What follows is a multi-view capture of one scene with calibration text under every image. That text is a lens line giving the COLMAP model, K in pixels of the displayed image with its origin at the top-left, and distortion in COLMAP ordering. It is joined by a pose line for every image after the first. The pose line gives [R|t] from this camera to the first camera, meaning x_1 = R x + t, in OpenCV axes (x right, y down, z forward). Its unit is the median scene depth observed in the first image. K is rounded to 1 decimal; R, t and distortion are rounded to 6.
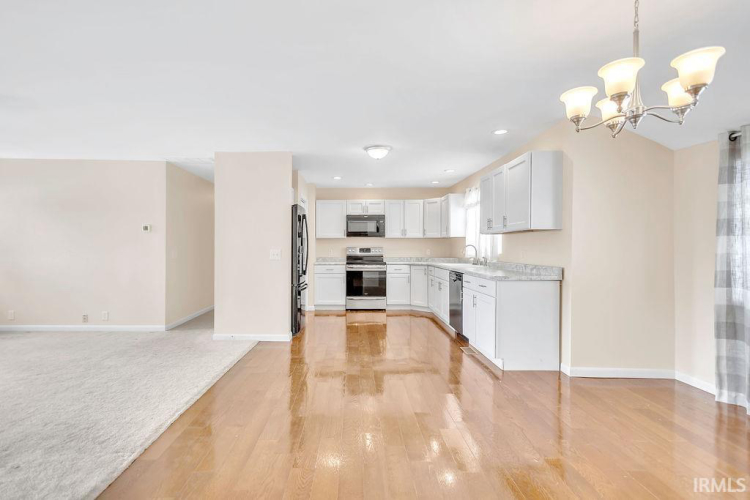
lens RADIAL K [[350.4, 0, 368.0], [0, 350.4, 253.2], [0, 0, 1]] dist [-0.001515, -0.000693]
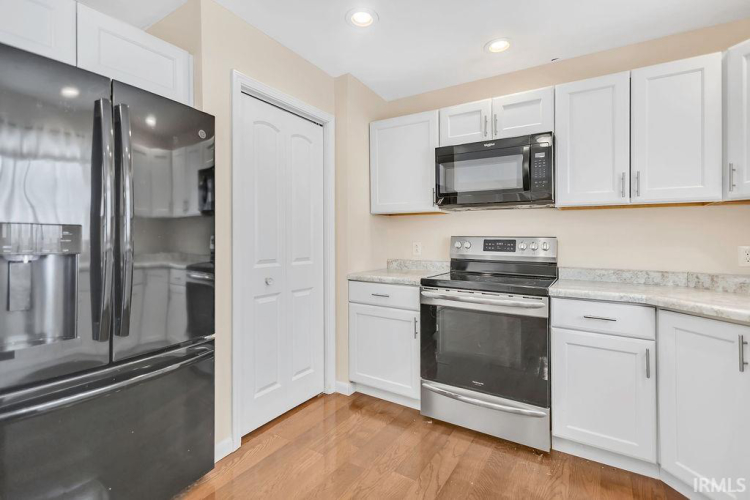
lens RADIAL K [[356.6, 0, 374.9], [0, 356.6, 233.1], [0, 0, 1]] dist [-0.001140, -0.000368]
pose [[0.817600, -0.005000, -0.575765, 0.100343], [-0.010090, 0.999684, -0.023010, -0.011203], [0.575698, 0.024622, 0.817291, 0.653668]]
